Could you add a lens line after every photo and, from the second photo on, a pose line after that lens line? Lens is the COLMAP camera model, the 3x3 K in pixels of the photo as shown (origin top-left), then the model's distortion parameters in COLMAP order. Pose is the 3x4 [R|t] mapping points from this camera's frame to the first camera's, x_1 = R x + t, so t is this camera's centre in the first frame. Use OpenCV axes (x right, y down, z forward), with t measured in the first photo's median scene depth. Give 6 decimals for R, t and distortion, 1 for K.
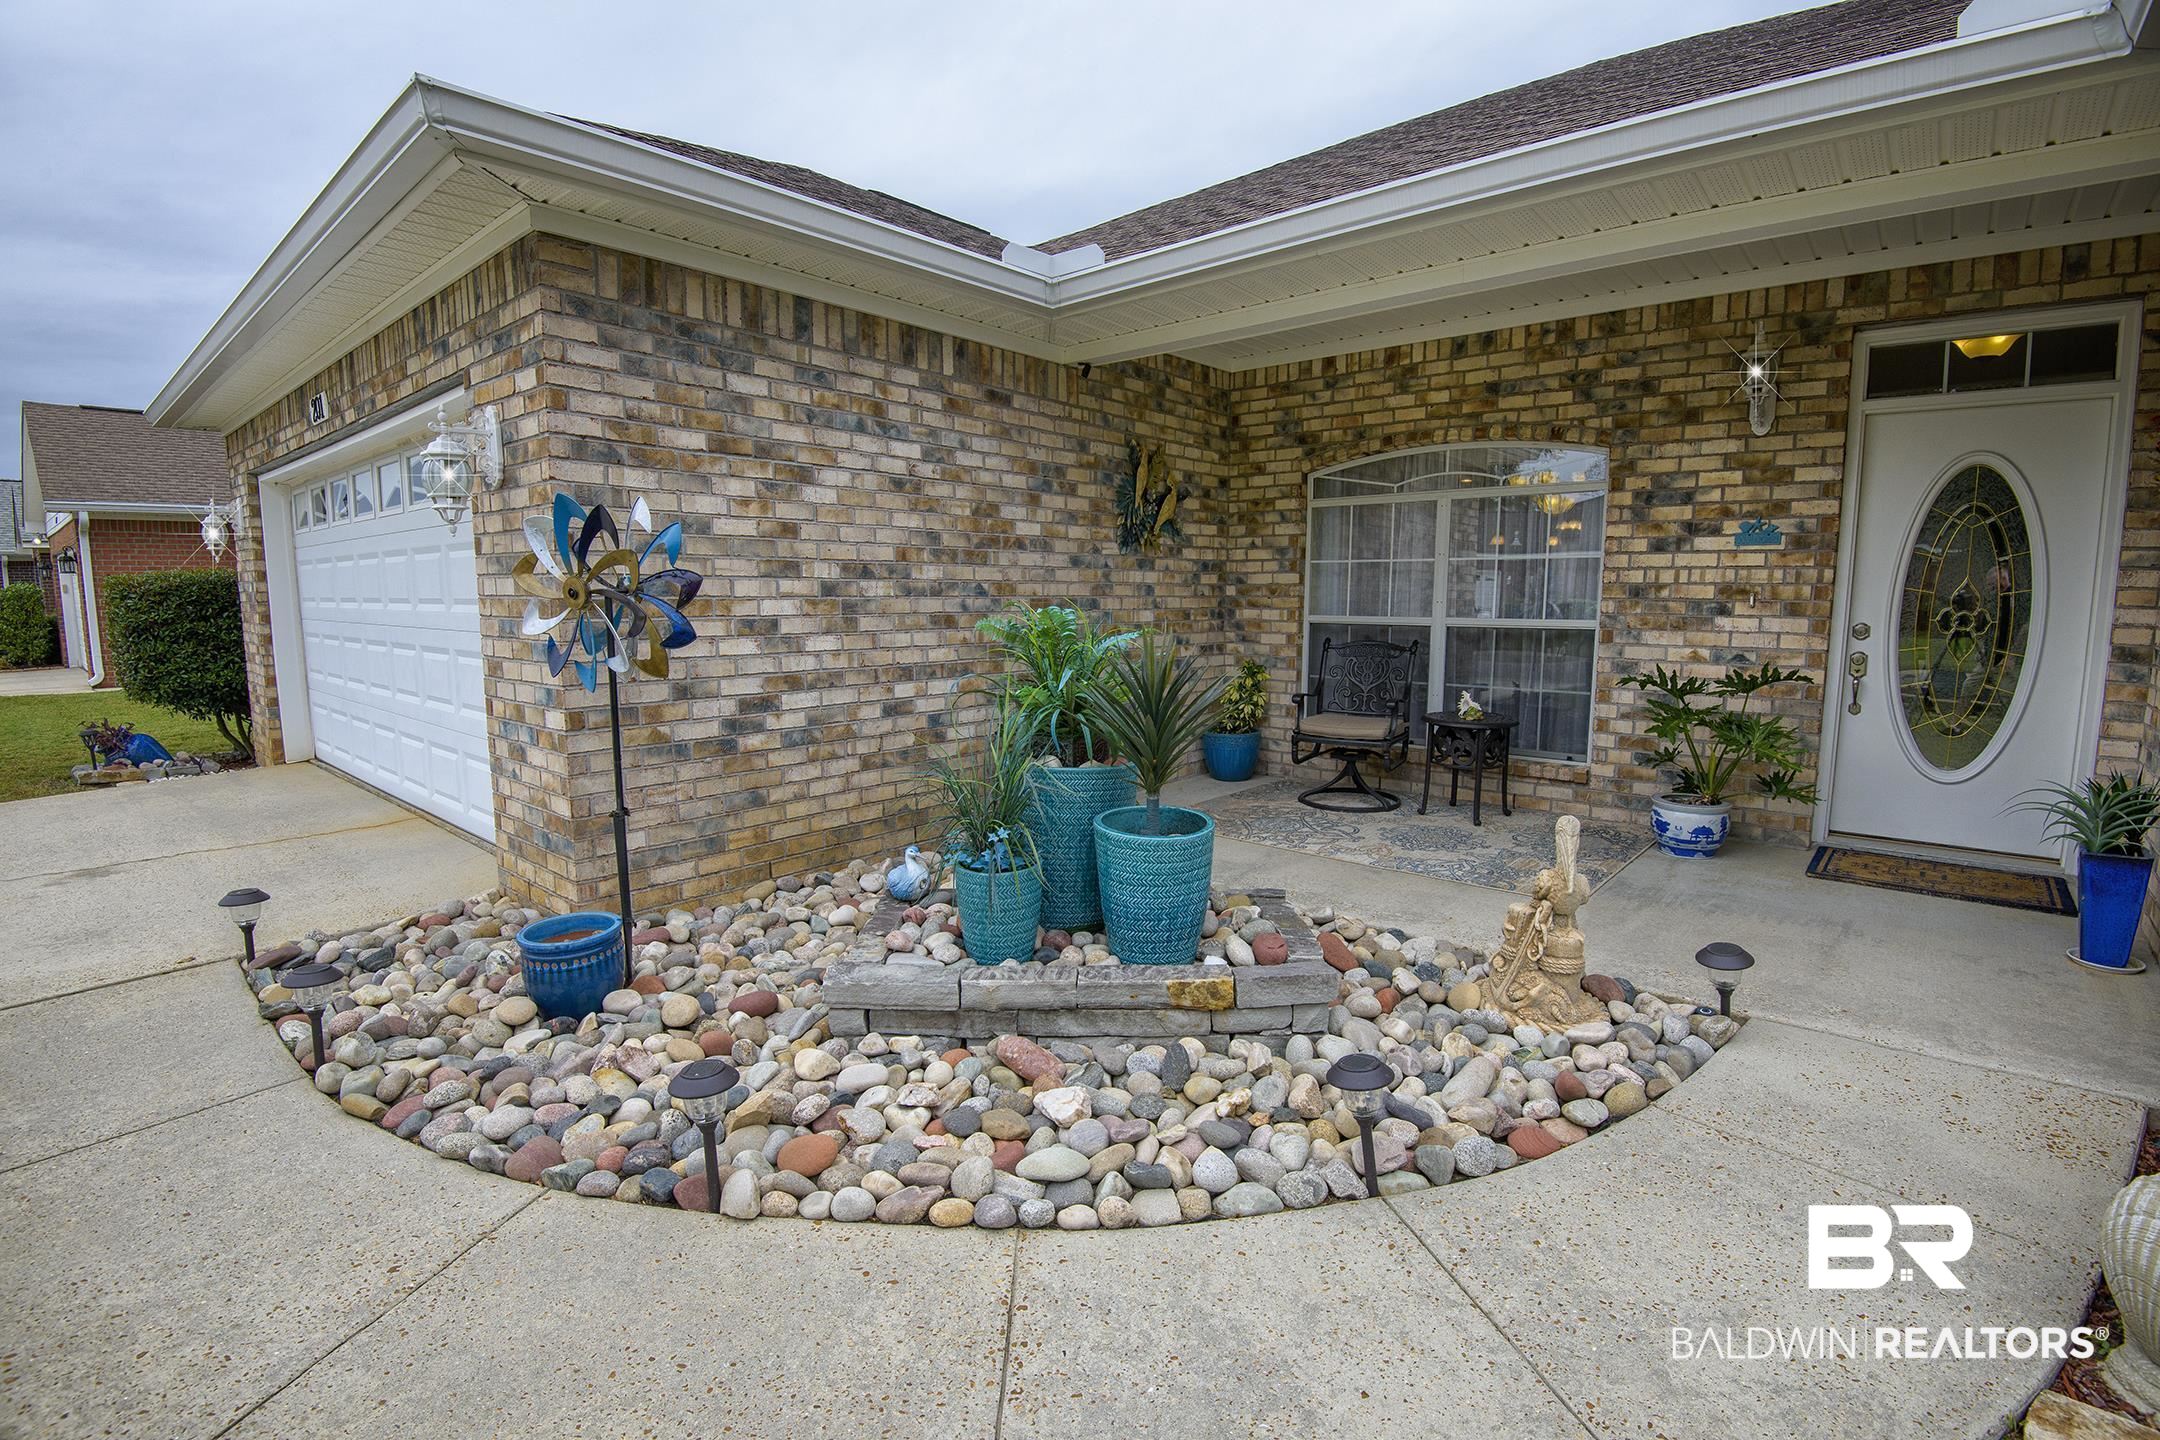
lens RADIAL K [[968.0, 0, 1075.5], [0, 968.0, 711.2], [0, 0, 1]] dist [0.009802, -0.008297]
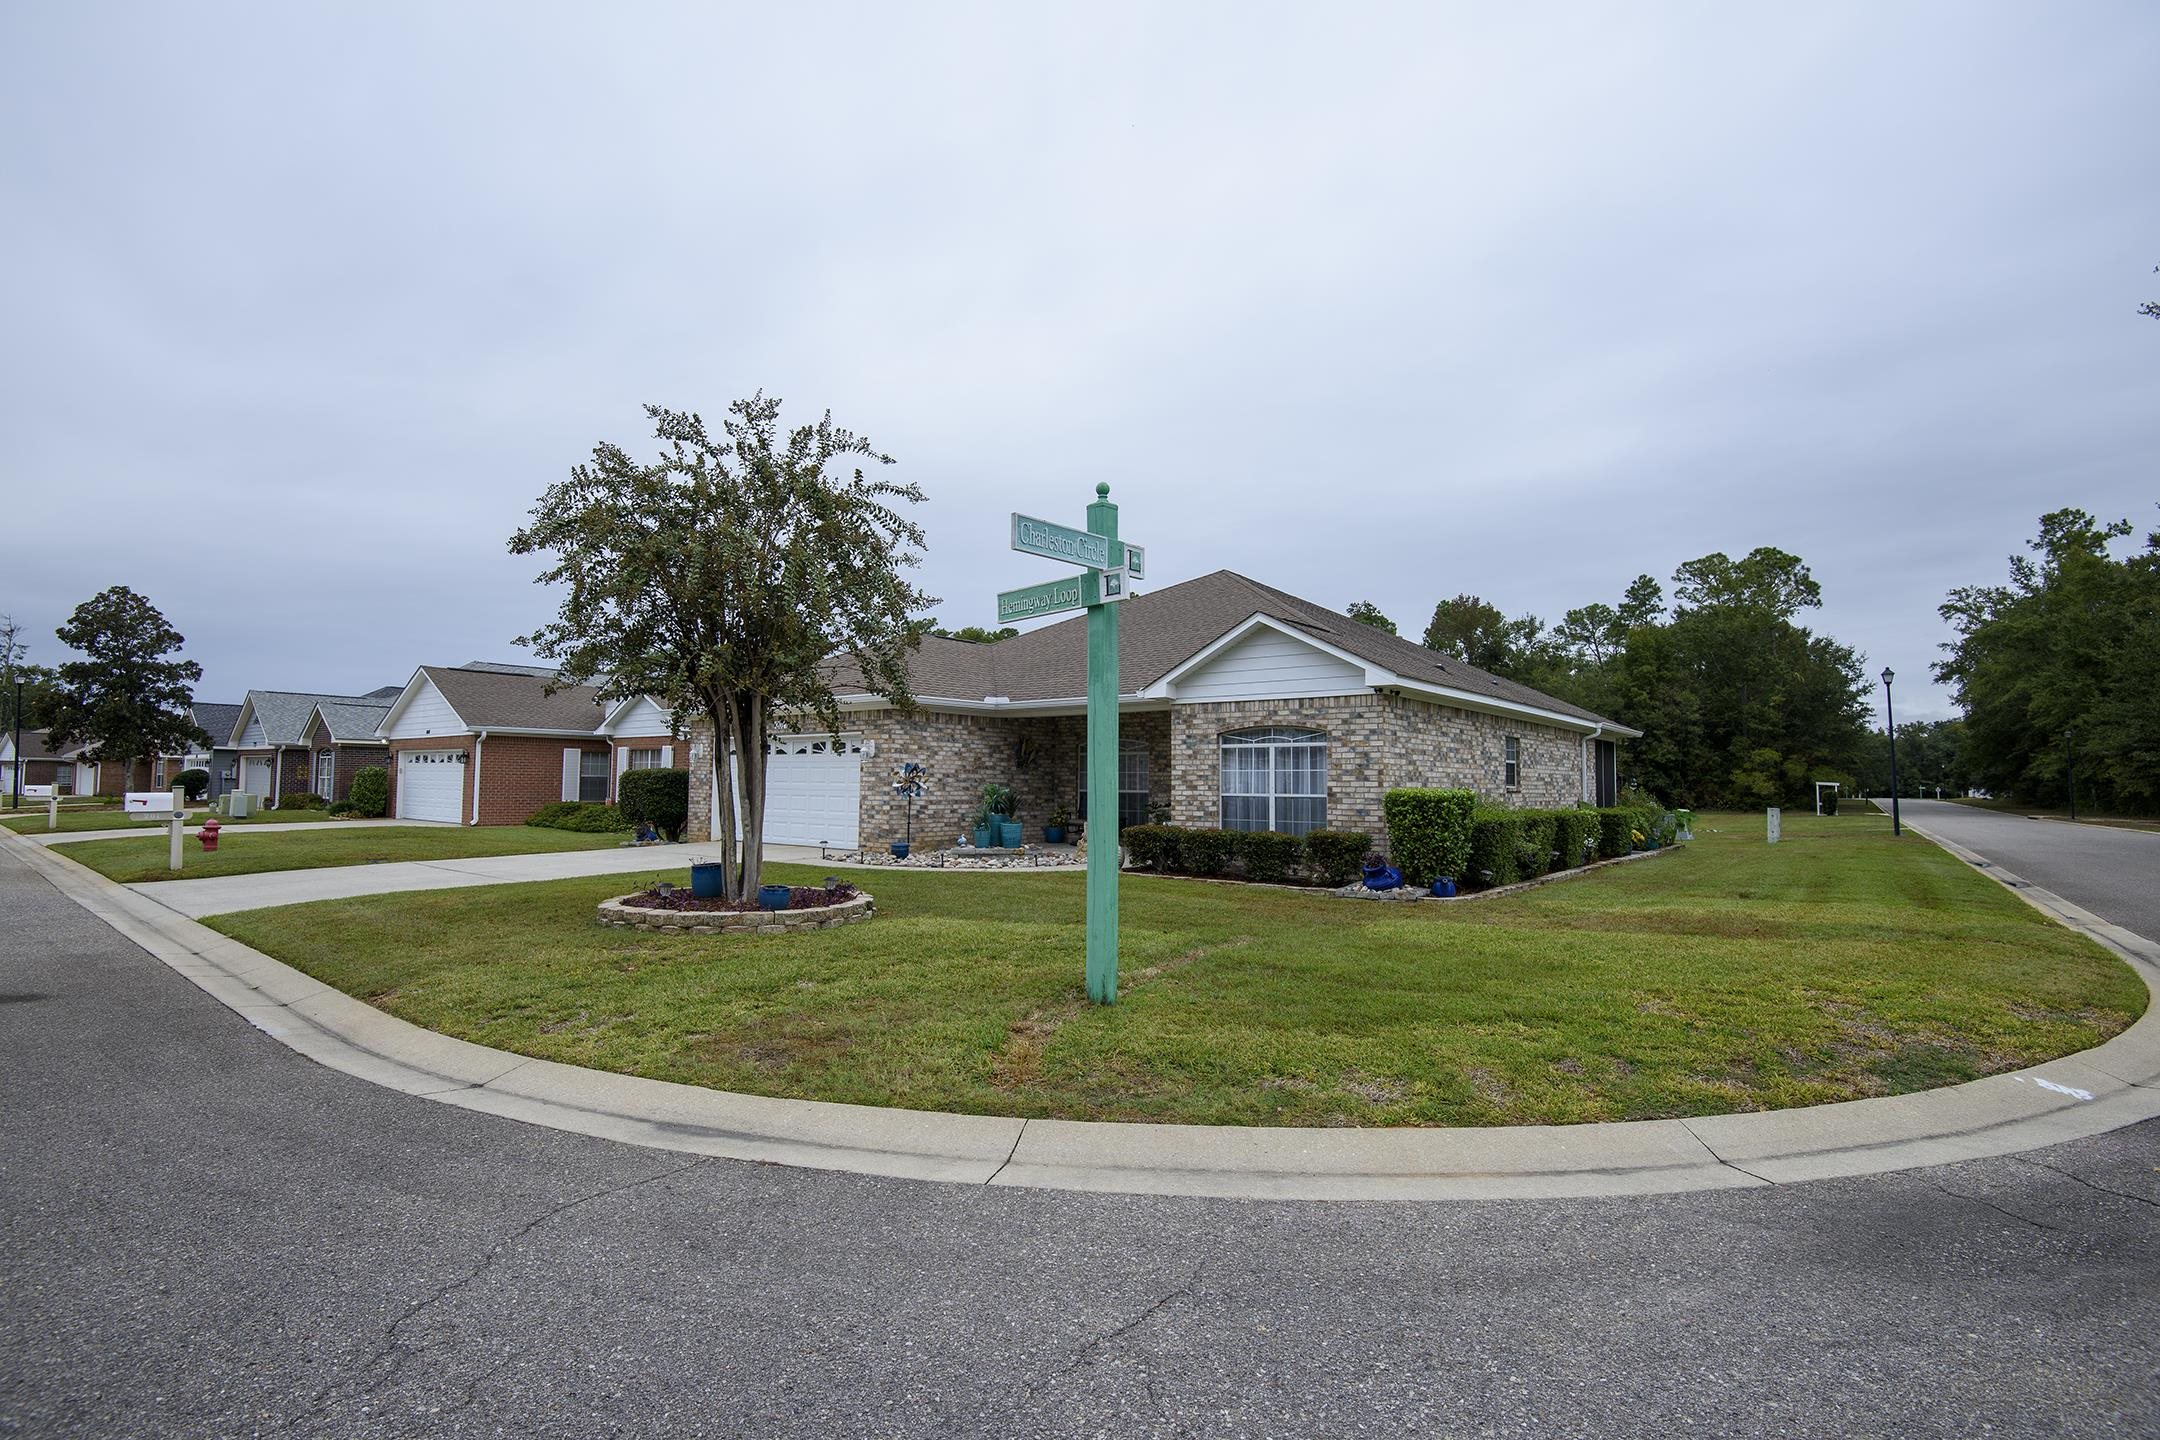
lens RADIAL K [[968.0, 0, 1078.8], [0, 968.0, 724.5], [0, 0, 1]] dist [0.009802, -0.008297]
pose [[0.998776, 0.014259, 0.047367, 0.125637], [-0.005713, 0.984397, -0.175870, 0.337681], [-0.049135, 0.175384, 0.983273, -2.908982]]
